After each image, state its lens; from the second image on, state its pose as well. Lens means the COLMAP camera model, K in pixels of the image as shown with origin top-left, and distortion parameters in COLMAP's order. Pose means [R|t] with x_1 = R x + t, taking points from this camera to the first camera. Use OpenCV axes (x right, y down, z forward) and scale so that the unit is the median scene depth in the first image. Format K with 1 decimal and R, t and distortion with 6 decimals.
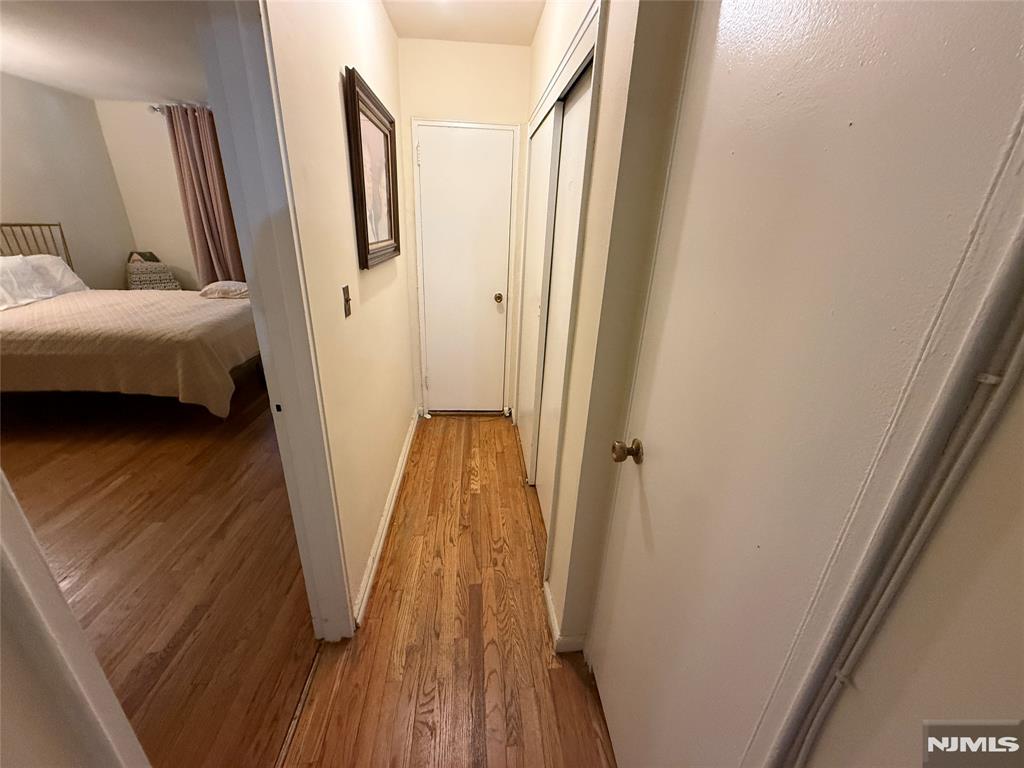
lens RADIAL K [[409.5, 0, 509.8], [0, 409.5, 383.0], [0, 0, 1]] dist [0.000019, 0.000255]
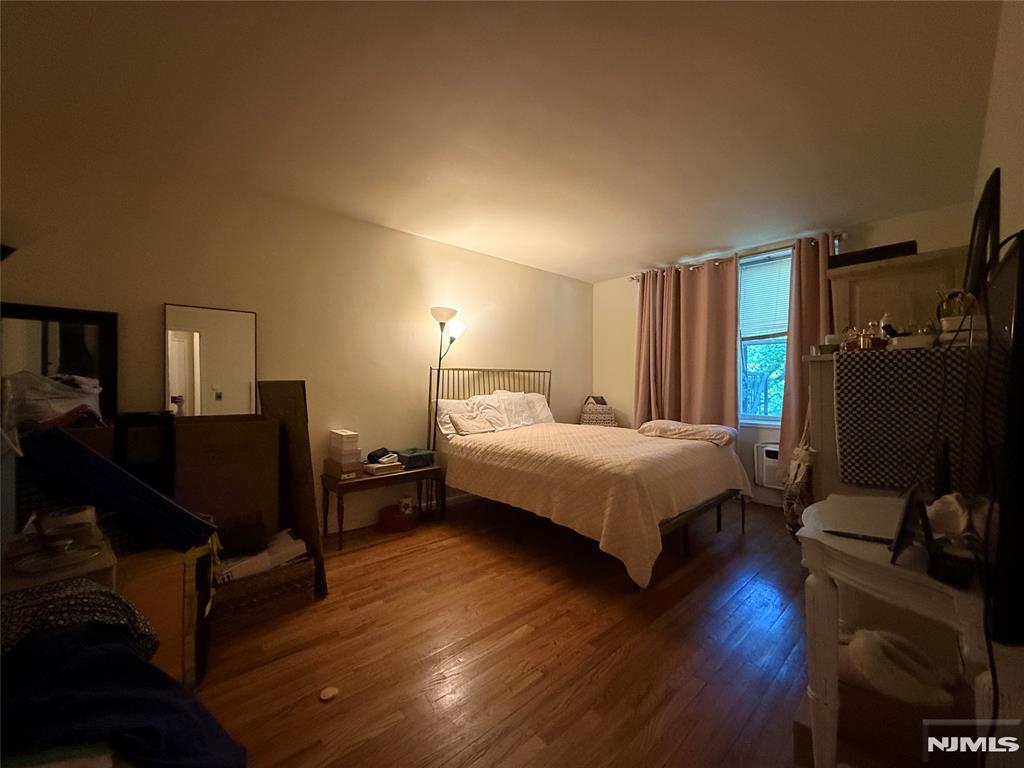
lens RADIAL K [[409.5, 0, 509.8], [0, 409.5, 383.0], [0, 0, 1]] dist [0.000019, 0.000255]
pose [[0.622303, -0.032620, -0.782097, -0.240523], [-0.274481, 0.926600, -0.257047, -0.000355], [0.733075, 0.374631, 0.567672, 0.254675]]
